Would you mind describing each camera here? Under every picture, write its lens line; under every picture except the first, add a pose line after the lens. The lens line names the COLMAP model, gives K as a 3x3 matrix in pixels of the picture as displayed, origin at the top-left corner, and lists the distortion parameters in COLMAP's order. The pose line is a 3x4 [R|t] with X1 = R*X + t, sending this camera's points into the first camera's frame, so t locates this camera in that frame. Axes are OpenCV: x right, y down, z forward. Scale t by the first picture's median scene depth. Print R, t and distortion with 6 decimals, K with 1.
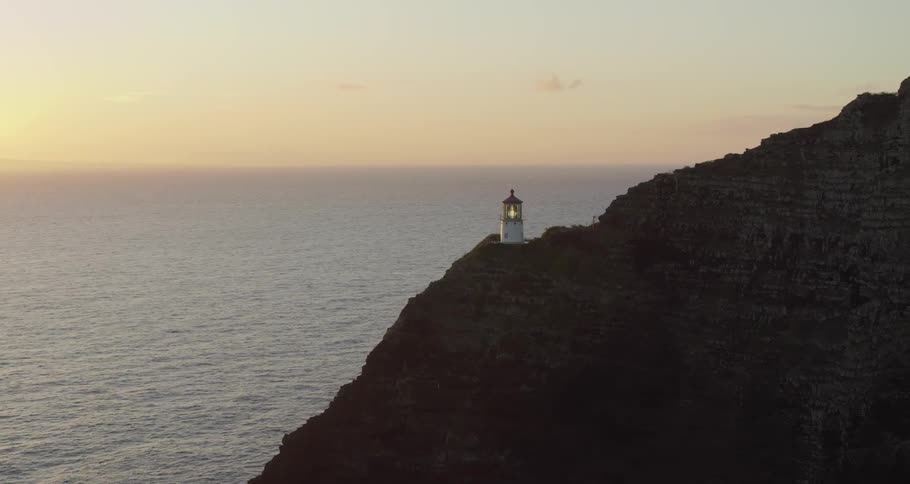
lens RADIAL K [[1393.9, 0, 455.0], [0, 1393.9, 242.0], [0, 0, 1]] dist [-0.045542, -0.000241]
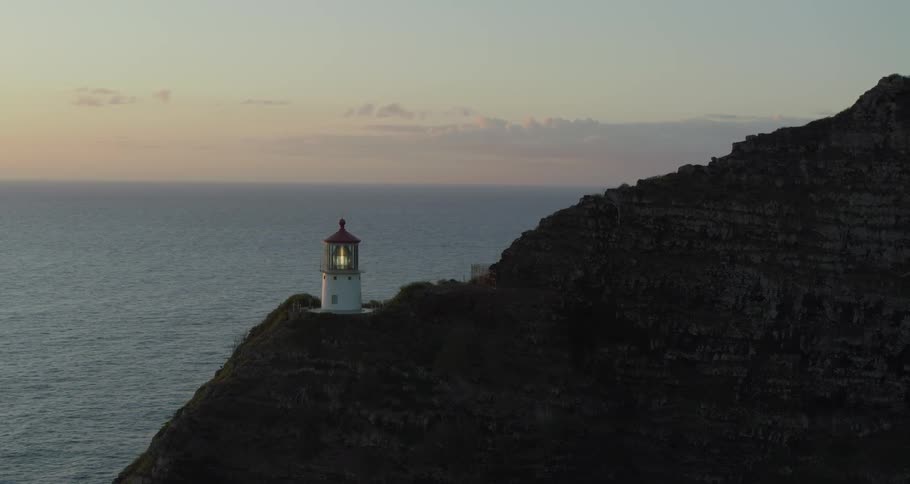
lens RADIAL K [[1393.9, 0, 455.0], [0, 1393.9, 242.0], [0, 0, 1]] dist [-0.045542, -0.000241]
pose [[0.950583, 0.003694, 0.310449, -0.098963], [0.000475, 0.999911, -0.013352, -0.021371], [-0.310470, 0.012840, 0.950496, 0.455209]]
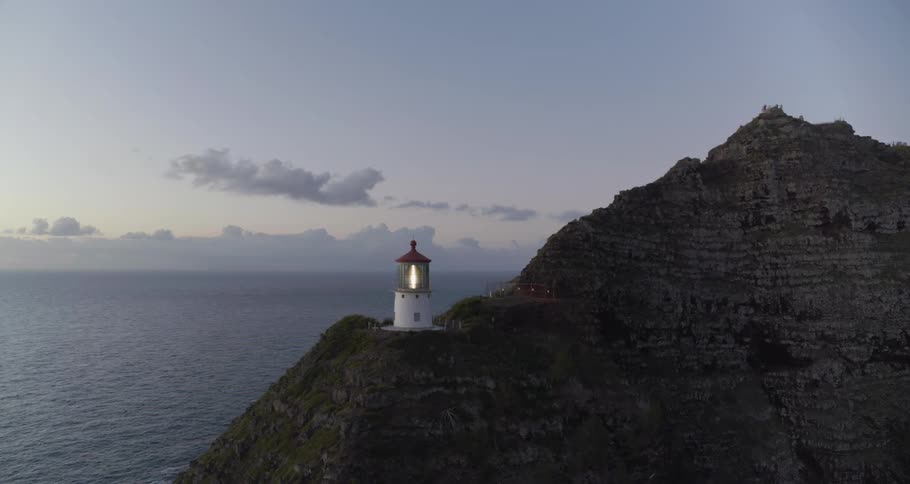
lens RADIAL K [[624.5, 0, 463.6], [0, 624.5, 239.9], [0, 0, 1]] dist [-0.117603, 0.080277]
pose [[0.643258, 0.038419, 0.764685, -0.161128], [0.042535, 0.995405, -0.085791, -0.014152], [-0.764467, 0.087711, 0.638668, 0.847510]]
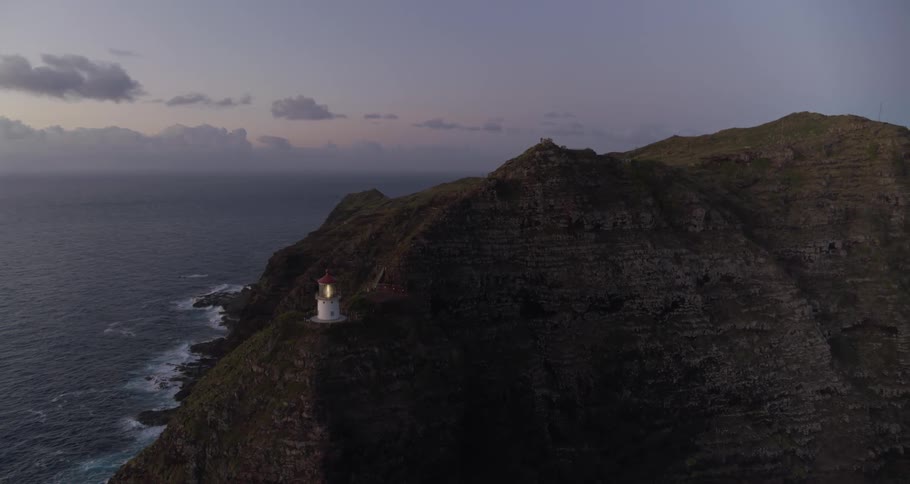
lens RADIAL K [[624.5, 0, 463.6], [0, 624.5, 239.9], [0, 0, 1]] dist [-0.117603, 0.080277]
pose [[0.407367, -0.097416, 0.908054, -0.360325], [0.044912, 0.995229, 0.086620, -0.100849], [-0.912159, 0.005496, 0.409799, 0.746049]]
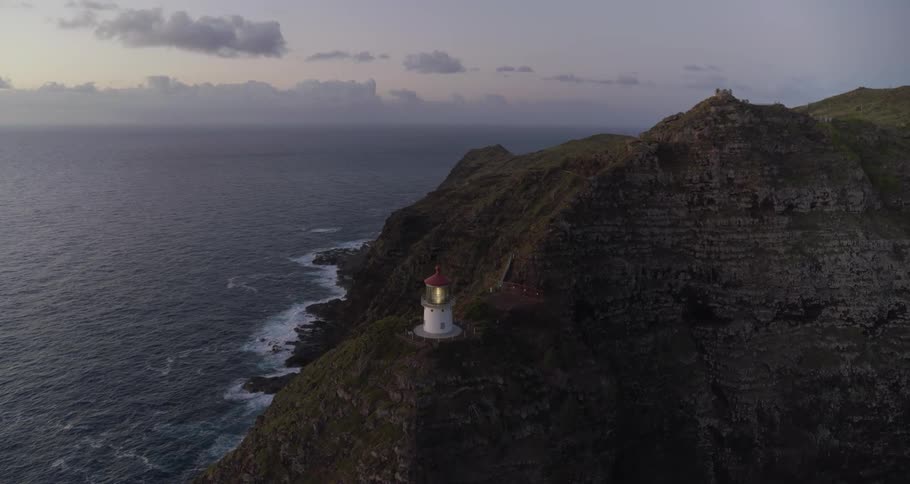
lens RADIAL K [[624.5, 0, 463.6], [0, 624.5, 239.9], [0, 0, 1]] dist [-0.117603, 0.080277]
pose [[0.577464, -0.144298, 0.803563, -0.243139], [0.036613, 0.987843, 0.151079, -0.110013], [-0.815595, -0.057822, 0.575727, 0.823763]]
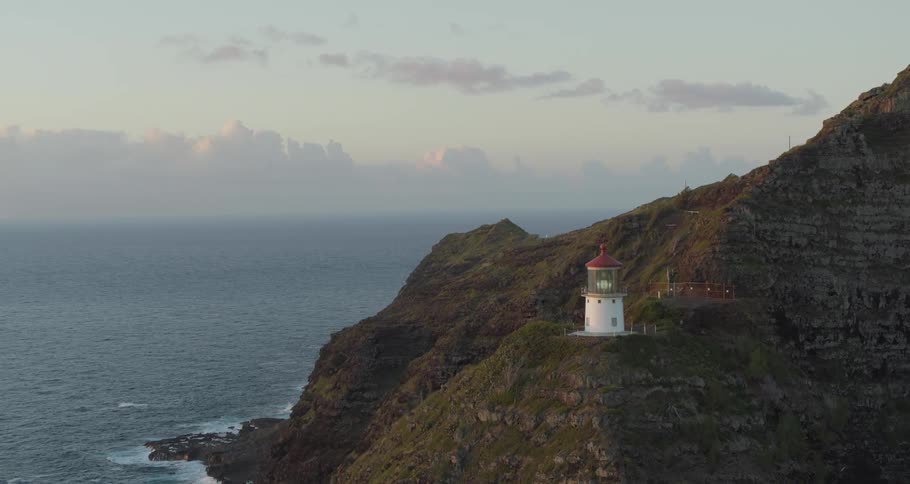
lens RADIAL K [[1393.9, 0, 455.0], [0, 1393.9, 242.0], [0, 0, 1]] dist [-0.045542, -0.000241]
pose [[0.534174, -0.027950, 0.844913, -0.520507], [0.065887, 0.997790, -0.008648, -0.039409], [-0.842803, 0.060288, 0.534835, 0.769835]]
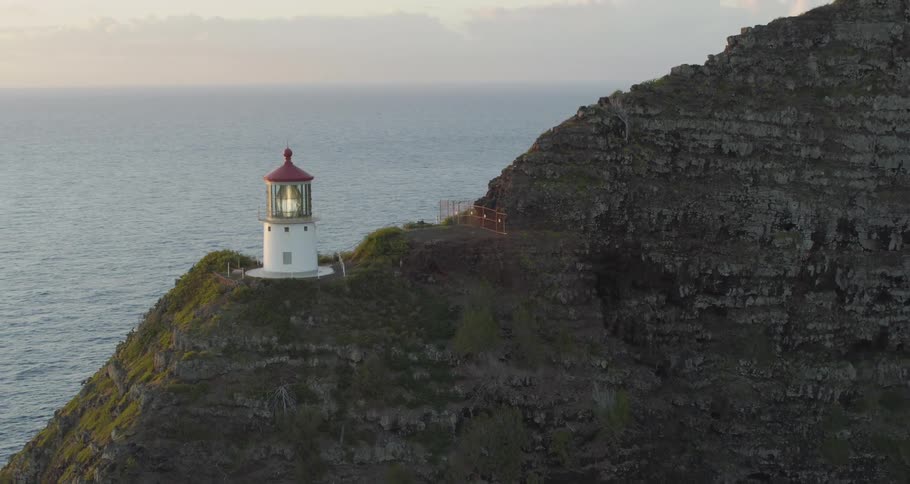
lens RADIAL K [[1393.9, 0, 455.0], [0, 1393.9, 242.0], [0, 0, 1]] dist [-0.045542, -0.000241]
pose [[0.832372, -0.068117, 0.550016, -0.160979], [0.038019, 0.997098, 0.065949, -0.037050], [-0.552912, -0.033983, 0.832546, 0.643867]]
